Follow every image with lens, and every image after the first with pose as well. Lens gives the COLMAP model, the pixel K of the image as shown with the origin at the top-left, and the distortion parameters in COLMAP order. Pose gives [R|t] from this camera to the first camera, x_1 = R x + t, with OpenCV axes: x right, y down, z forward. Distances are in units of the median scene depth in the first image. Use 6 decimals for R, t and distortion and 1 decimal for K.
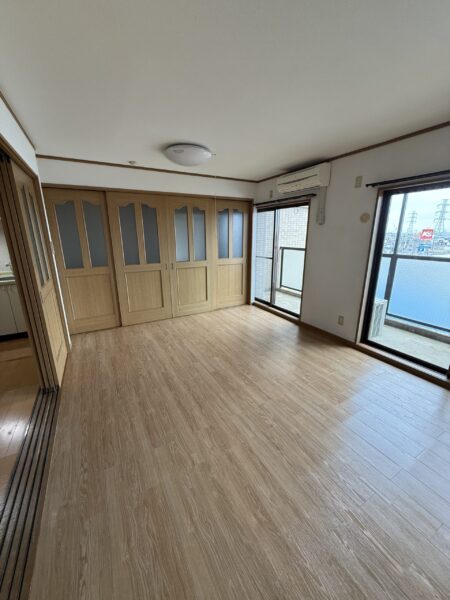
lens RADIAL K [[239.3, 0, 221.7], [0, 239.3, 299.8], [0, 0, 1]] dist [0.004250, -0.000150]
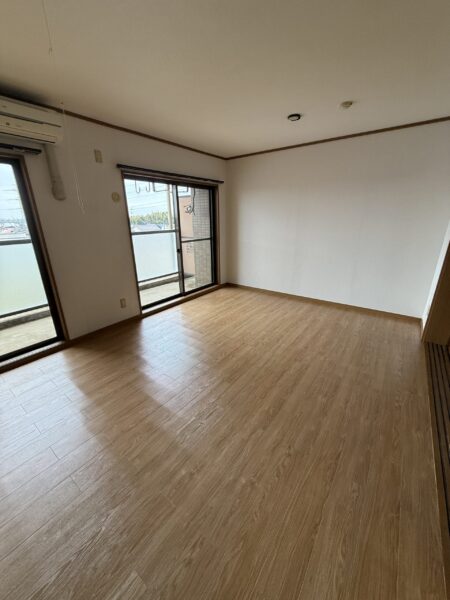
lens RADIAL K [[239.3, 0, 218.6], [0, 239.3, 303.8], [0, 0, 1]] dist [0.004250, -0.000150]
pose [[-0.412698, -0.305704, 0.858036, -0.764911], [0.253128, 0.866402, 0.430434, -0.351006], [-0.874989, 0.394833, -0.280181, 1.363751]]
